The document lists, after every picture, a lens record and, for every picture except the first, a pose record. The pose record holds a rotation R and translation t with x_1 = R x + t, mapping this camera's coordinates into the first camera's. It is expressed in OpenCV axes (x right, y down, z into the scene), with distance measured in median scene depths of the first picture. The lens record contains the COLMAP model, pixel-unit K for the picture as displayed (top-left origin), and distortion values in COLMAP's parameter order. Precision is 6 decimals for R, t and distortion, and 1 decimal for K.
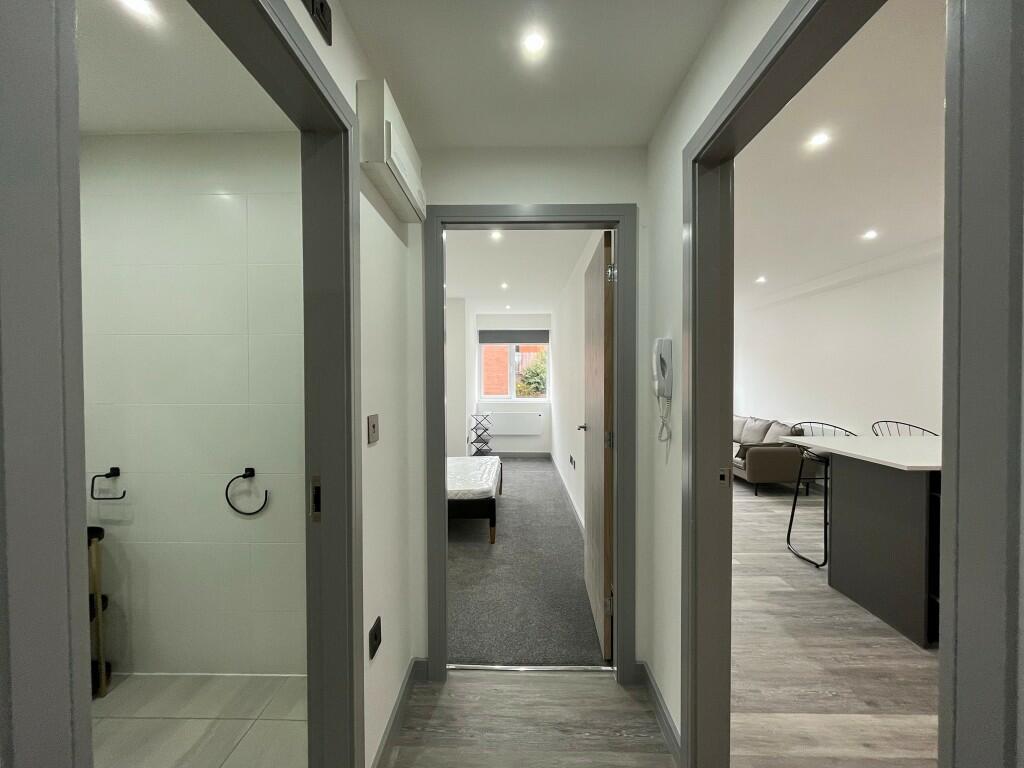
lens RADIAL K [[412.8, 0, 510.0], [0, 412.8, 384.2], [0, 0, 1]] dist [-0.004586, 0.000516]
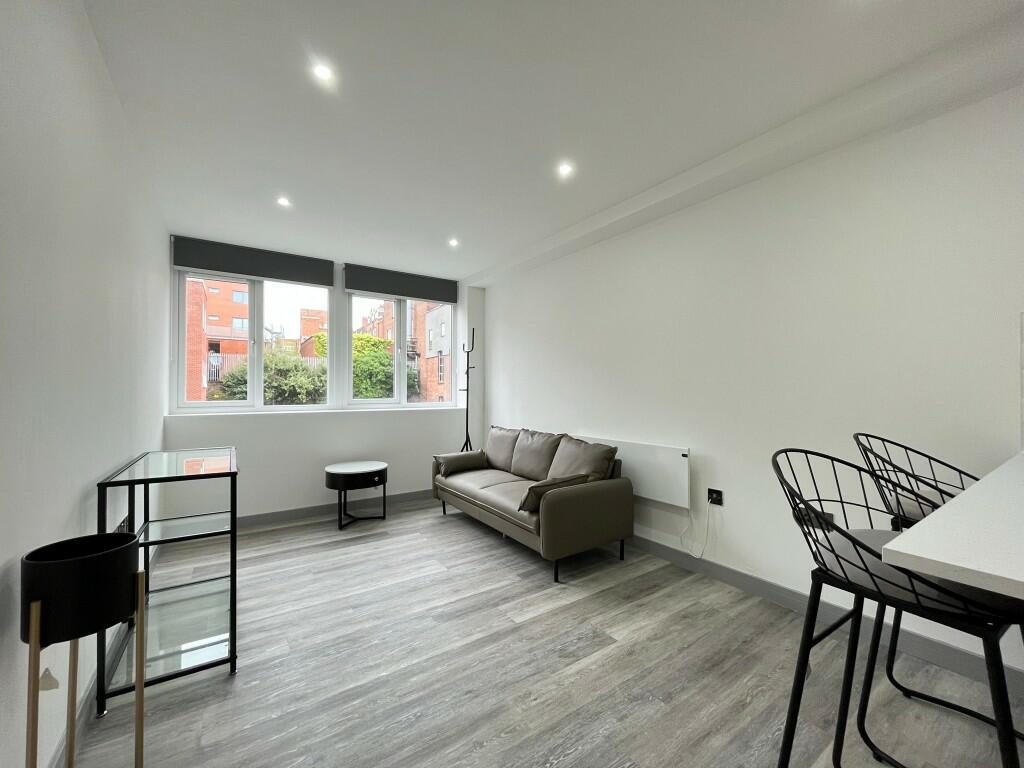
lens RADIAL K [[412.8, 0, 507.8], [0, 412.8, 393.0], [0, 0, 1]] dist [-0.004586, 0.000516]
pose [[0.819853, -0.003072, 0.572566, 0.222919], [0.006328, 0.999973, -0.003697, 0.028521], [-0.572539, 0.006654, 0.819850, 0.547843]]
